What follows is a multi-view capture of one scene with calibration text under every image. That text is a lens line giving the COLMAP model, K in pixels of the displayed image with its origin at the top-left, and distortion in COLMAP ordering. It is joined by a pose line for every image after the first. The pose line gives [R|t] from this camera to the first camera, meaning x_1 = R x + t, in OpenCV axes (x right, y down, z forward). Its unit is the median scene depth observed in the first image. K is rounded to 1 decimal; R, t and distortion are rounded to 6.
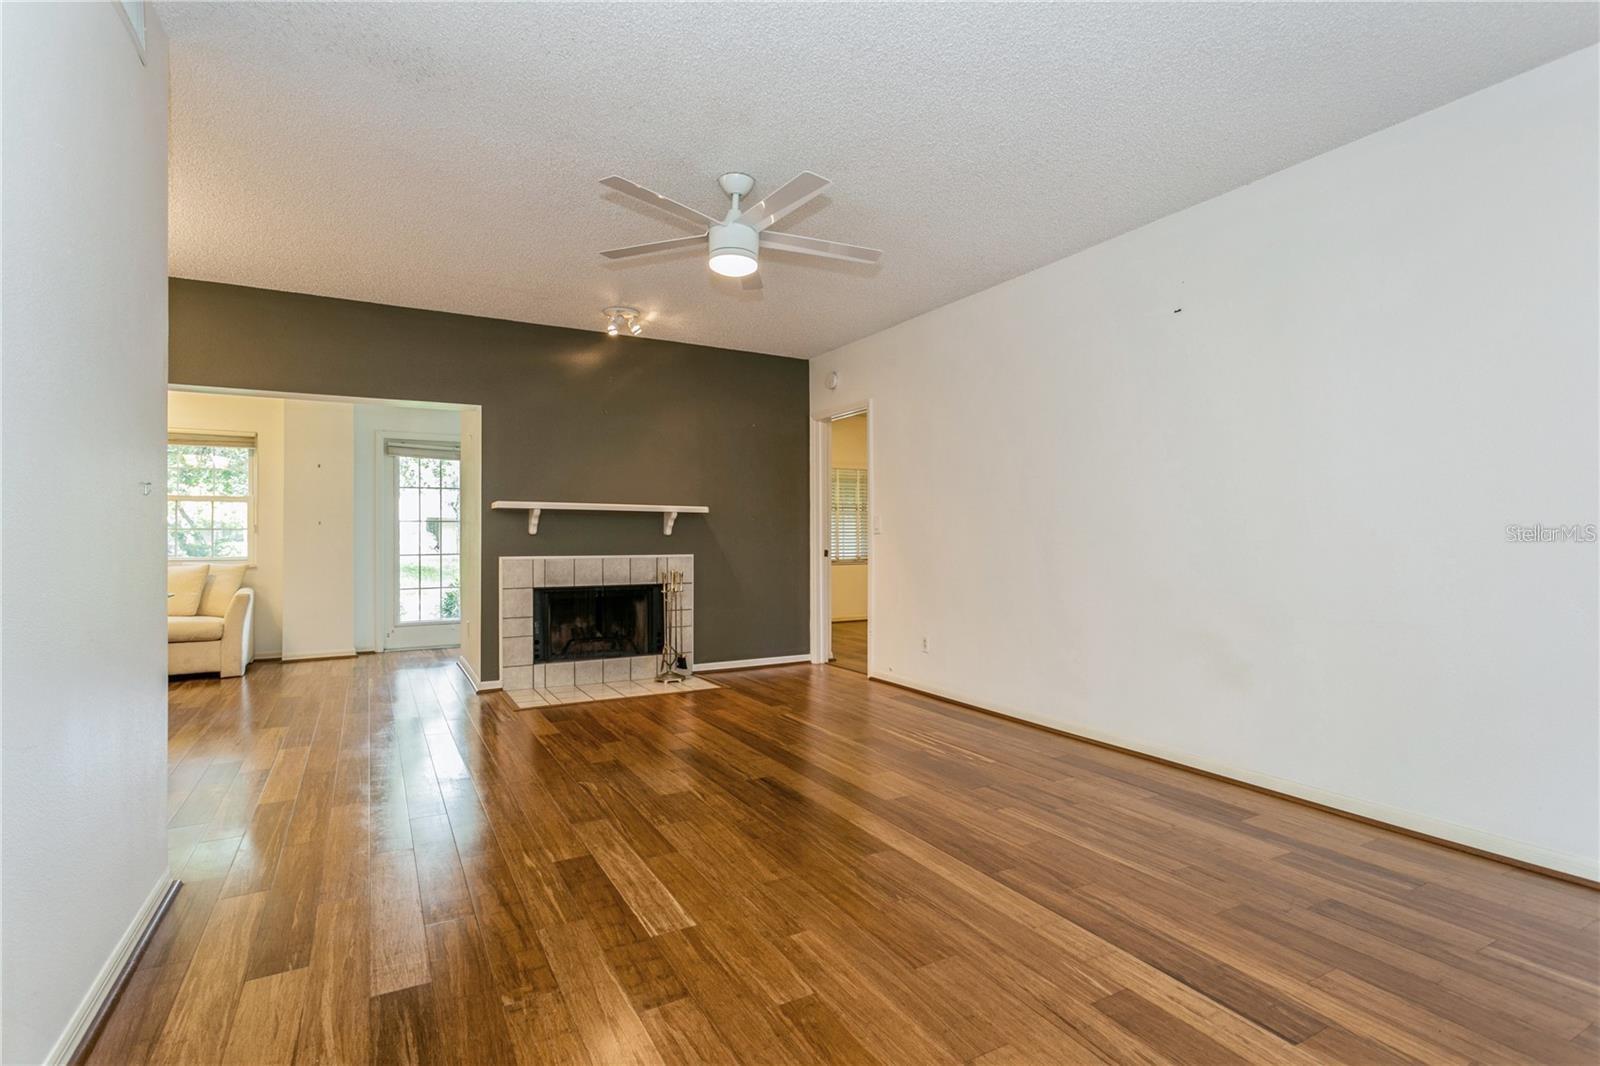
lens RADIAL K [[762.7, 0, 793.3], [0, 762.7, 530.3], [0, 0, 1]] dist [0.002641, 0.000426]
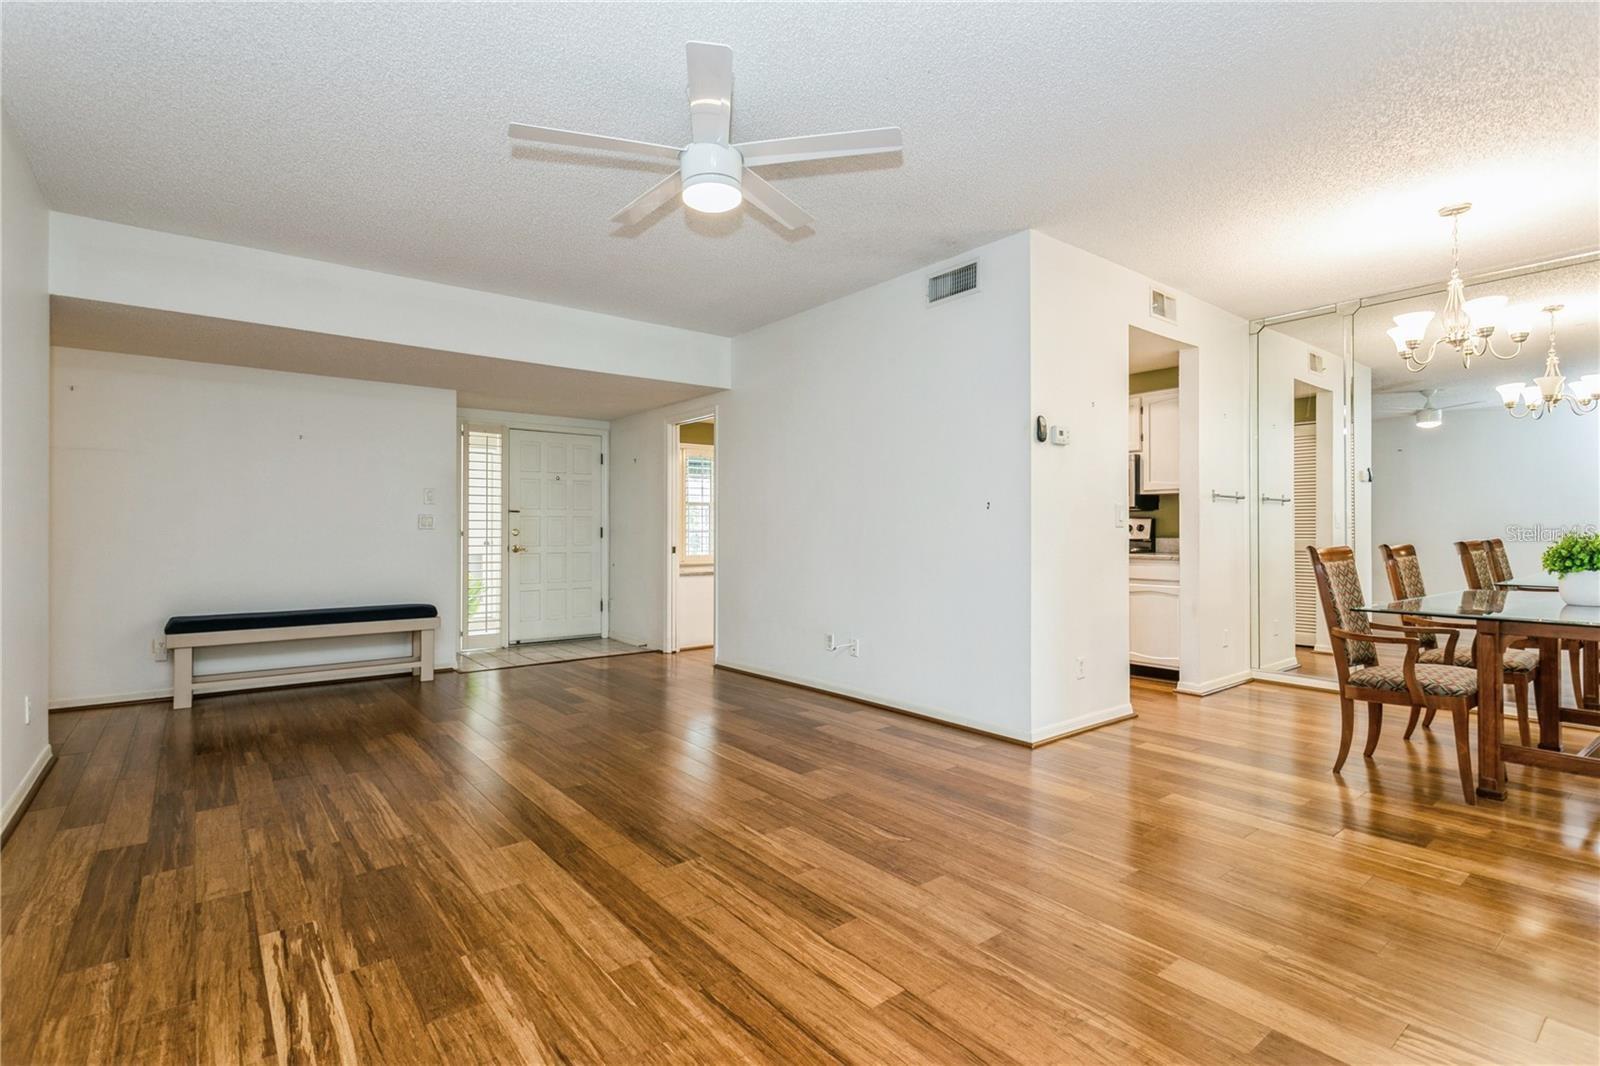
lens RADIAL K [[762.7, 0, 791.4], [0, 762.7, 534.5], [0, 0, 1]] dist [0.002641, 0.000426]
pose [[-0.987526, 0.003343, -0.157423, -0.026672], [0.004373, 0.999971, -0.006195, 0.012583], [0.157398, -0.006806, -0.987512, 1.424508]]
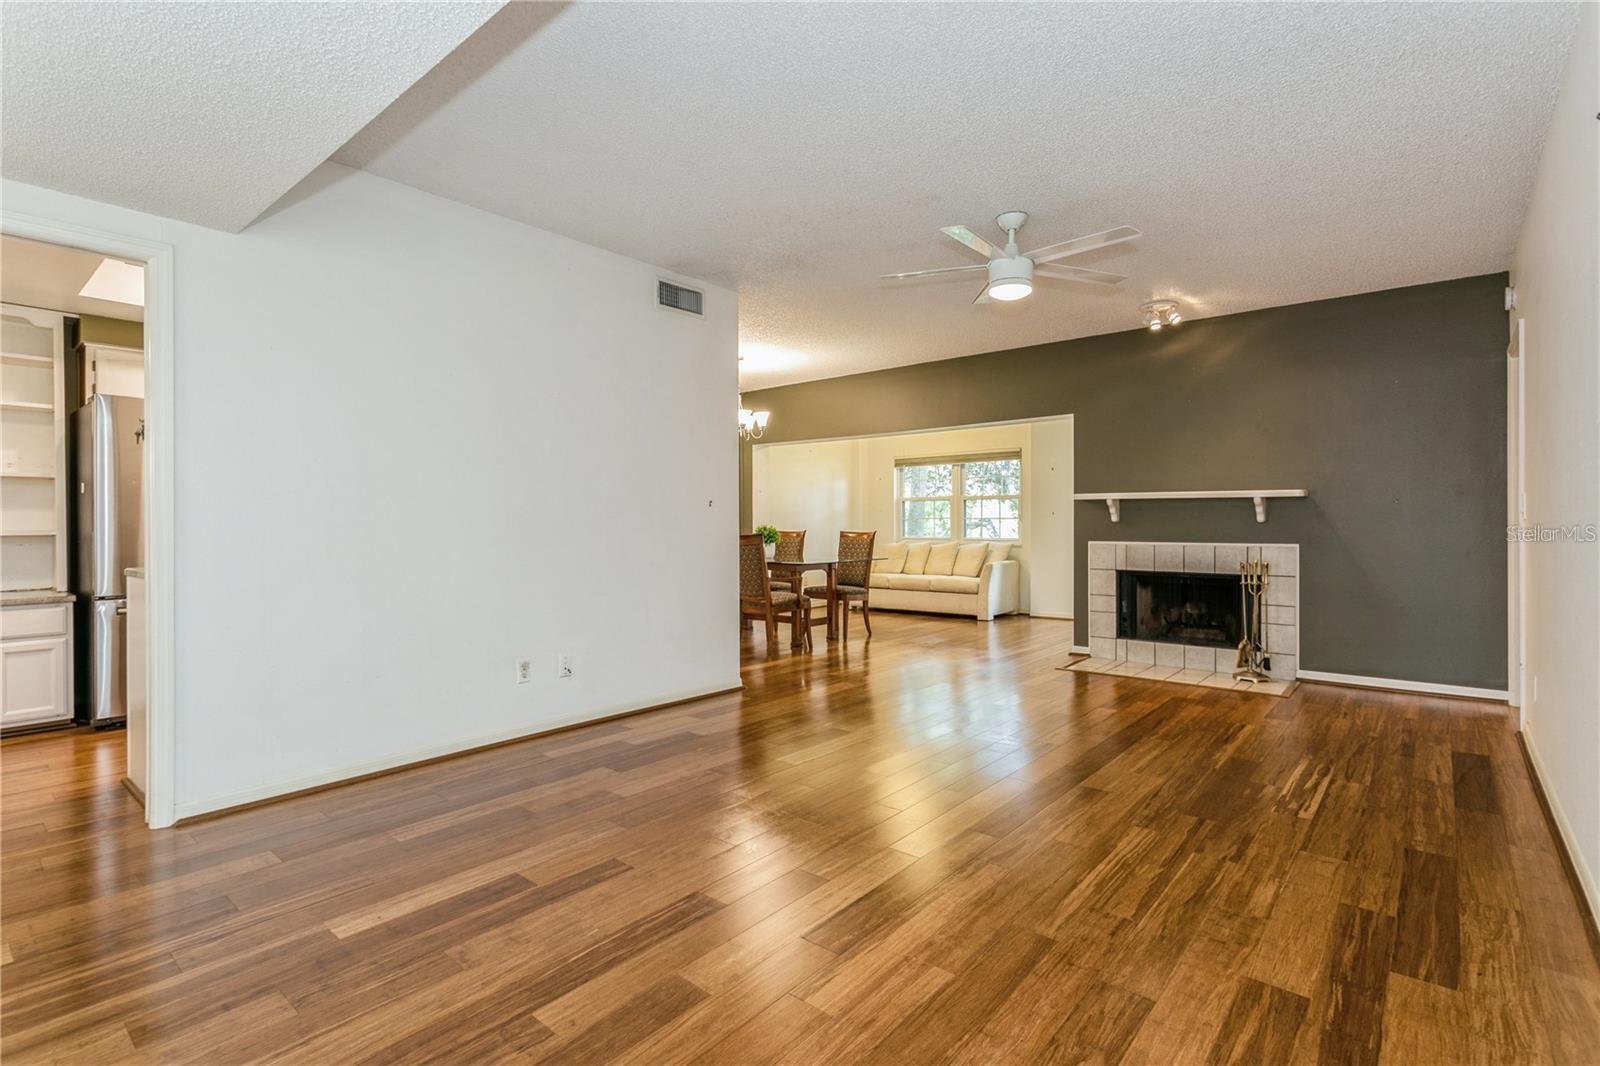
lens RADIAL K [[762.7, 0, 791.4], [0, 762.7, 526.2], [0, 0, 1]] dist [0.002641, 0.000426]
pose [[0.352376, 0.002651, -0.935855, 0.705867], [0.011718, 0.999905, 0.007244, -0.003006], [0.935785, -0.013519, 0.352312, 0.215016]]
